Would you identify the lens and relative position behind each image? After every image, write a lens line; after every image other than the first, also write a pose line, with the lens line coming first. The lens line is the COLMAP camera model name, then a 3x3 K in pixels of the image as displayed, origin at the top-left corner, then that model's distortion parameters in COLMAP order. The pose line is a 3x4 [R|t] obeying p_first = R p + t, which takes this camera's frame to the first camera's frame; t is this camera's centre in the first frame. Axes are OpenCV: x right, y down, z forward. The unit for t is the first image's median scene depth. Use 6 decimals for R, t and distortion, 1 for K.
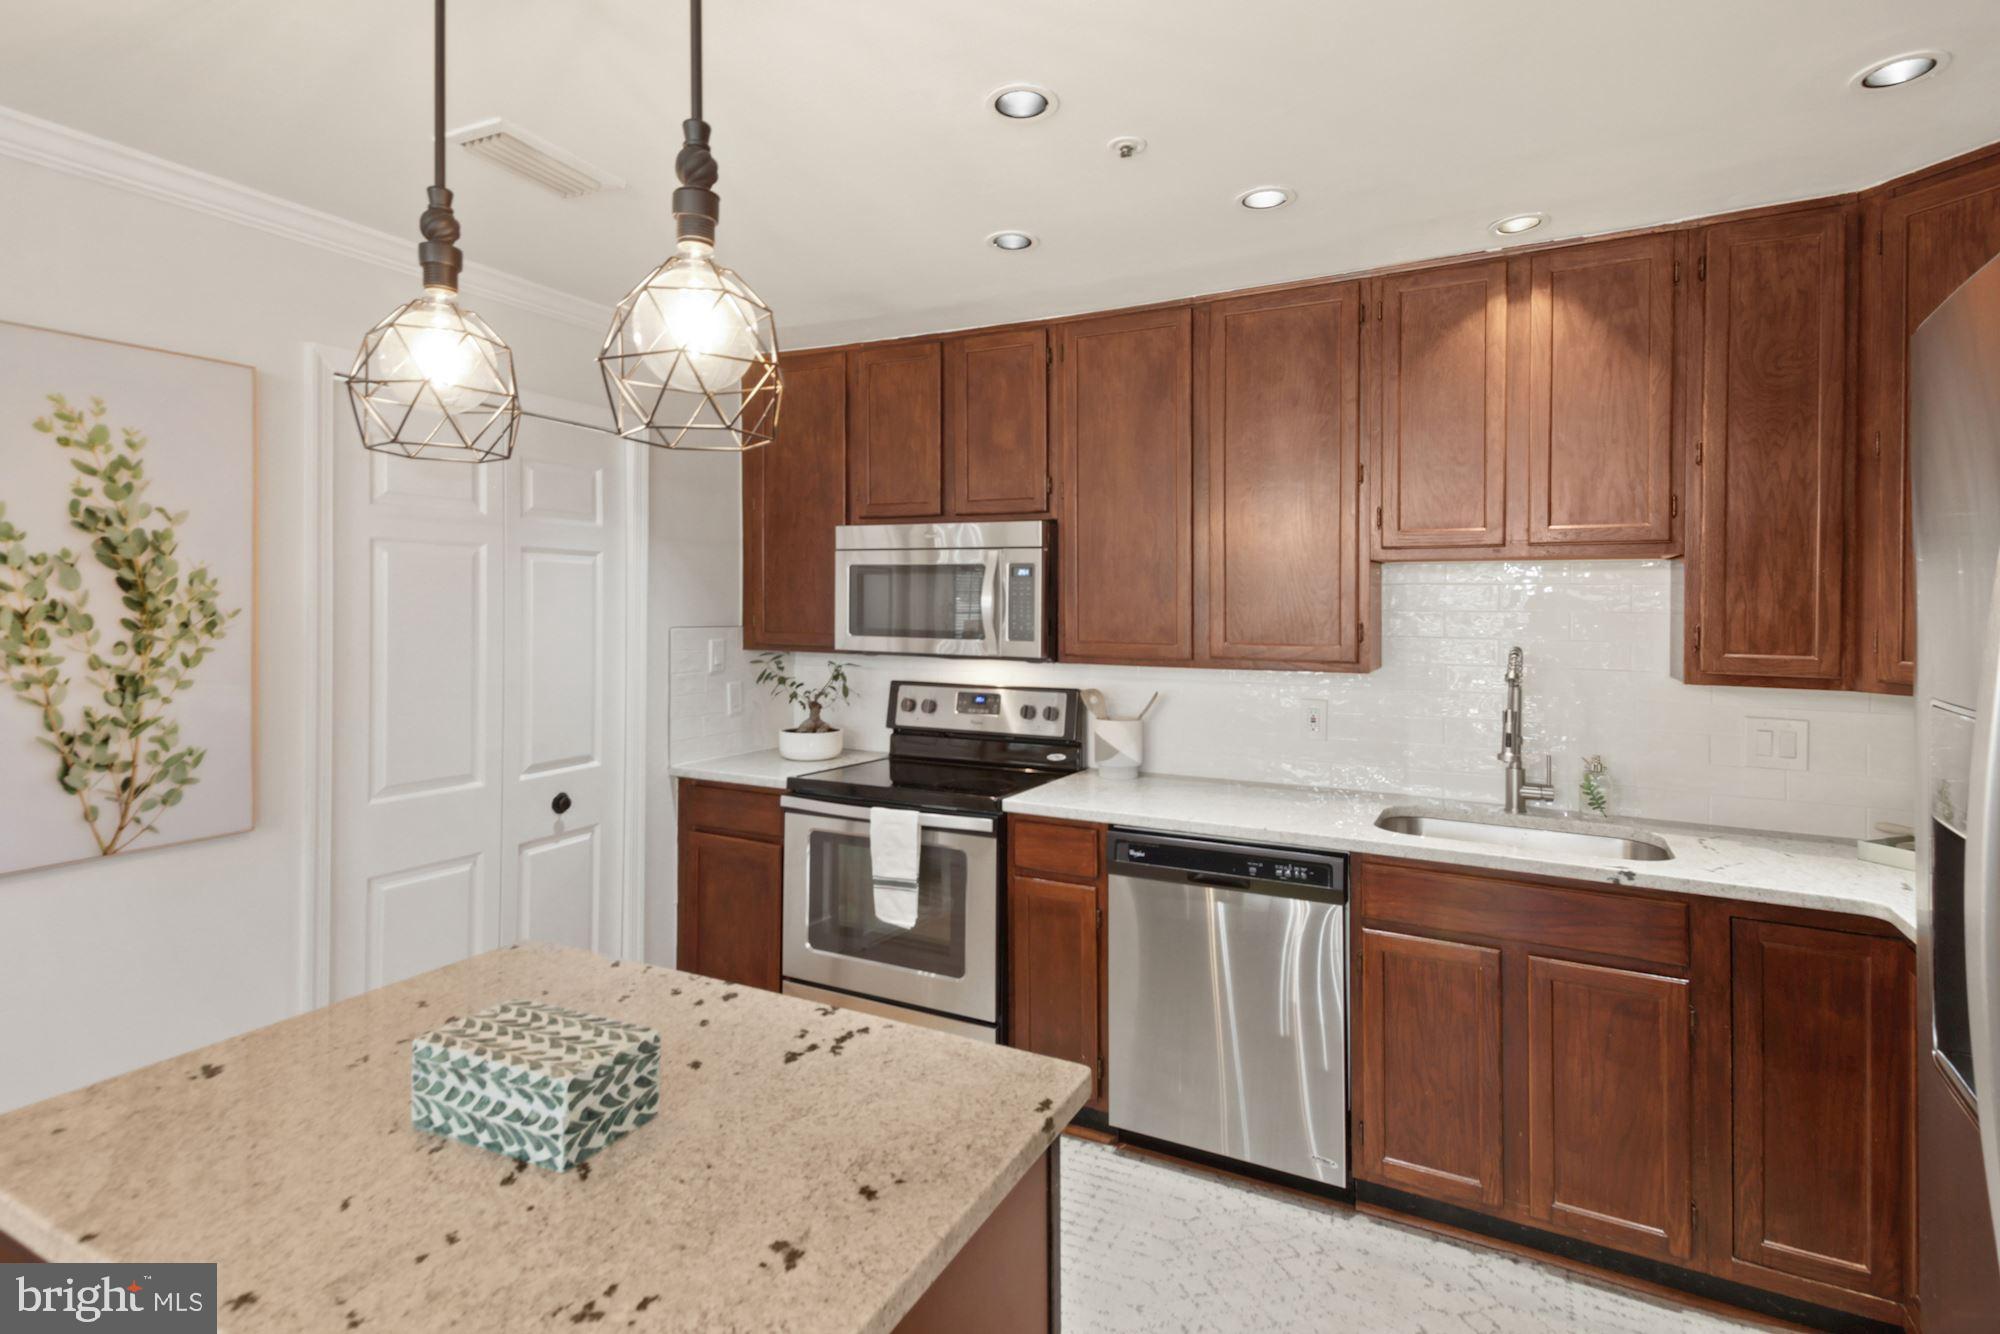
lens RADIAL K [[997.3, 0, 999.1], [0, 997.3, 677.2], [0, 0, 1]] dist [0.041646, -0.019684]
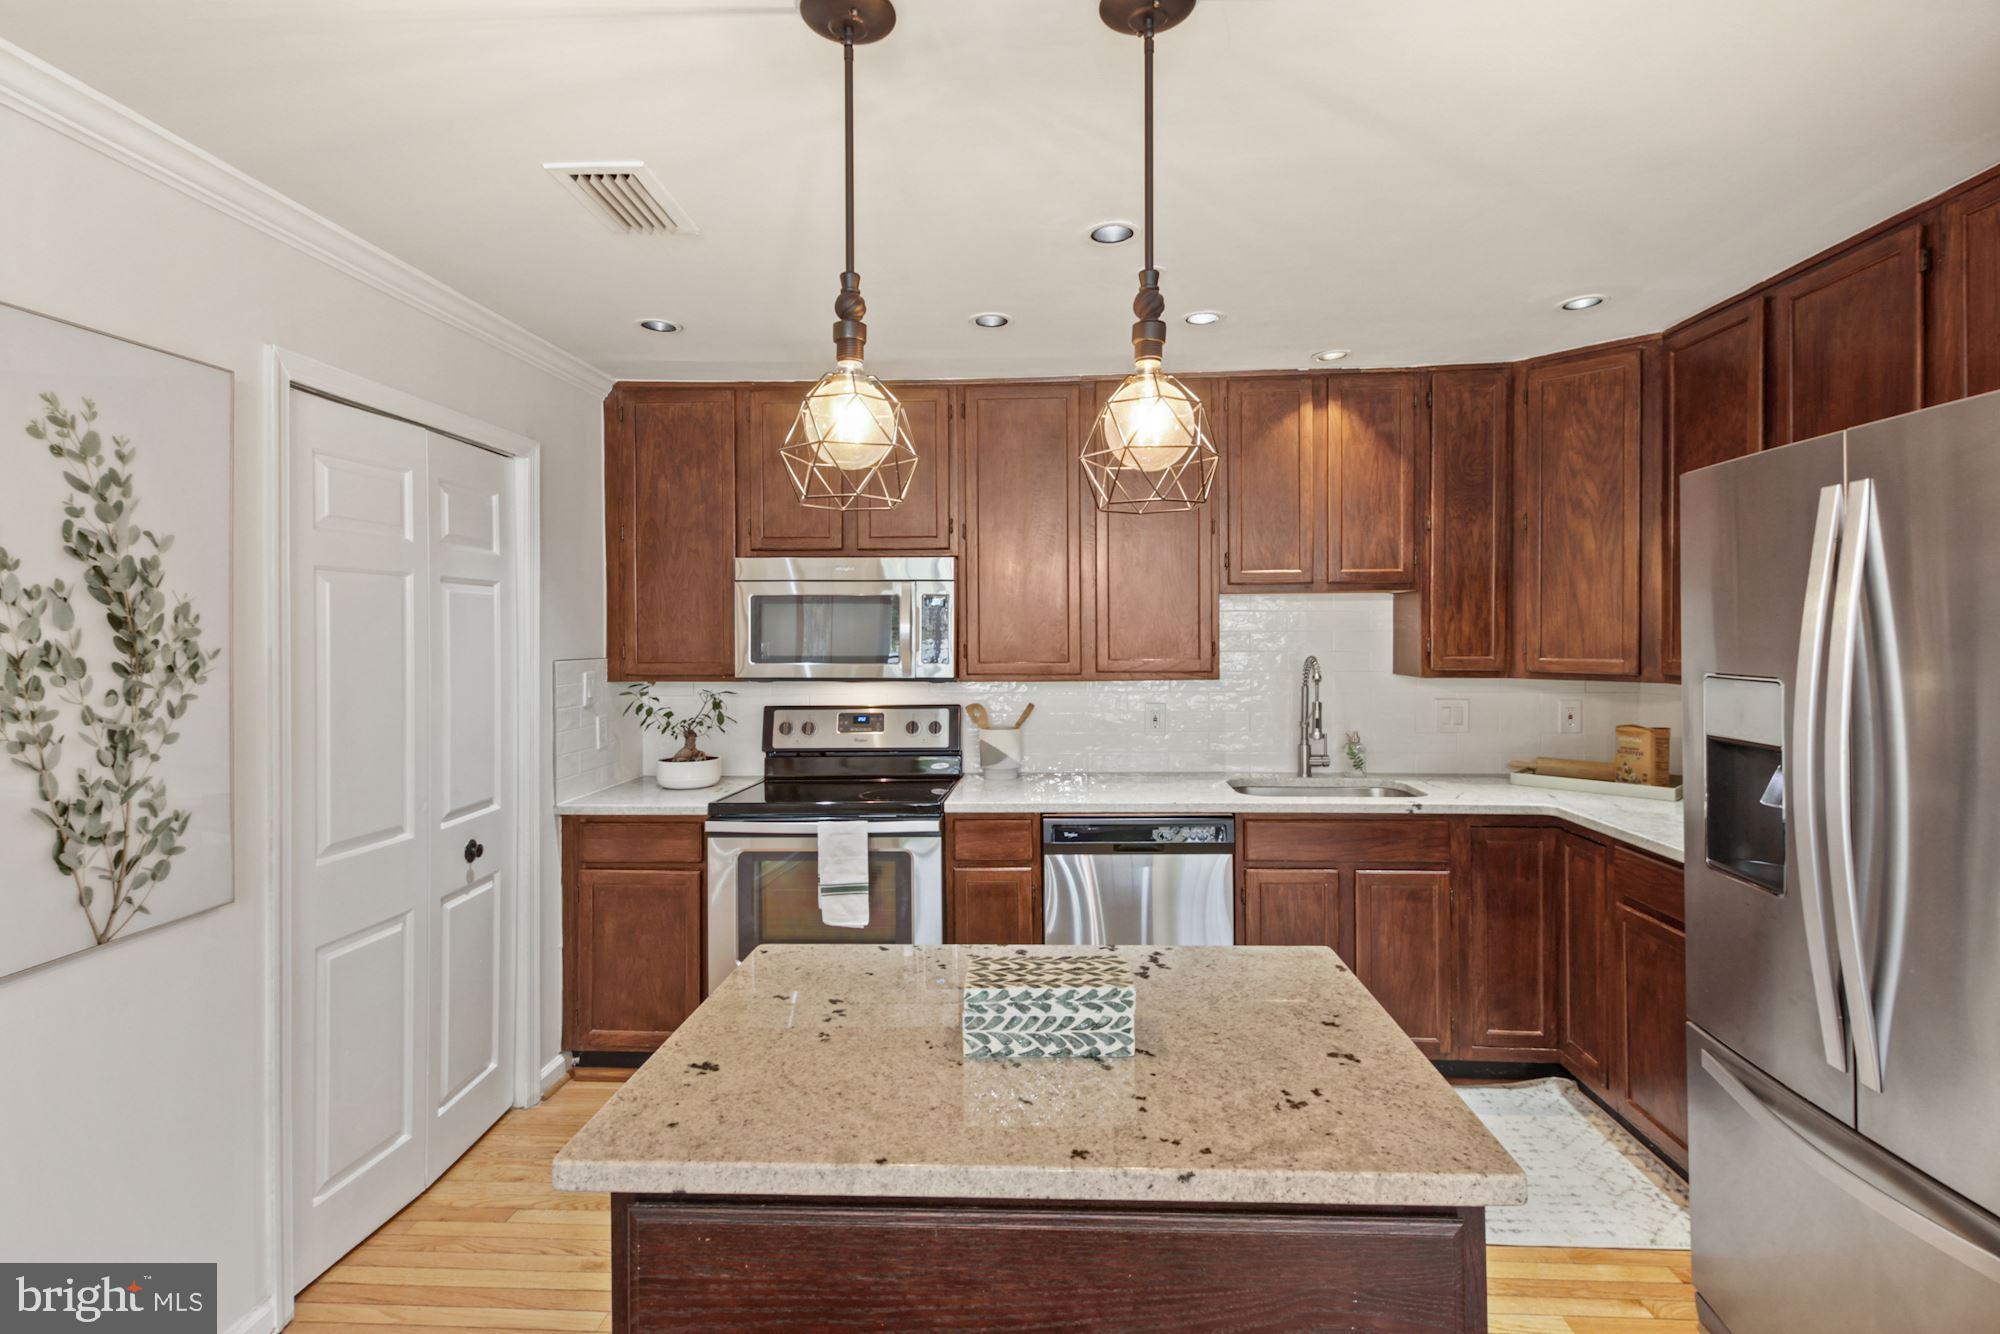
lens RADIAL K [[979.8, 0, 994.7], [0, 979.8, 720.0], [0, 0, 1]] dist [0.006634, 0.000675]
pose [[0.906665, -0.052513, 0.418570, -0.525680], [0.044870, 0.998598, 0.028090, -0.000225], [-0.419458, -0.006687, 0.907750, -0.048201]]
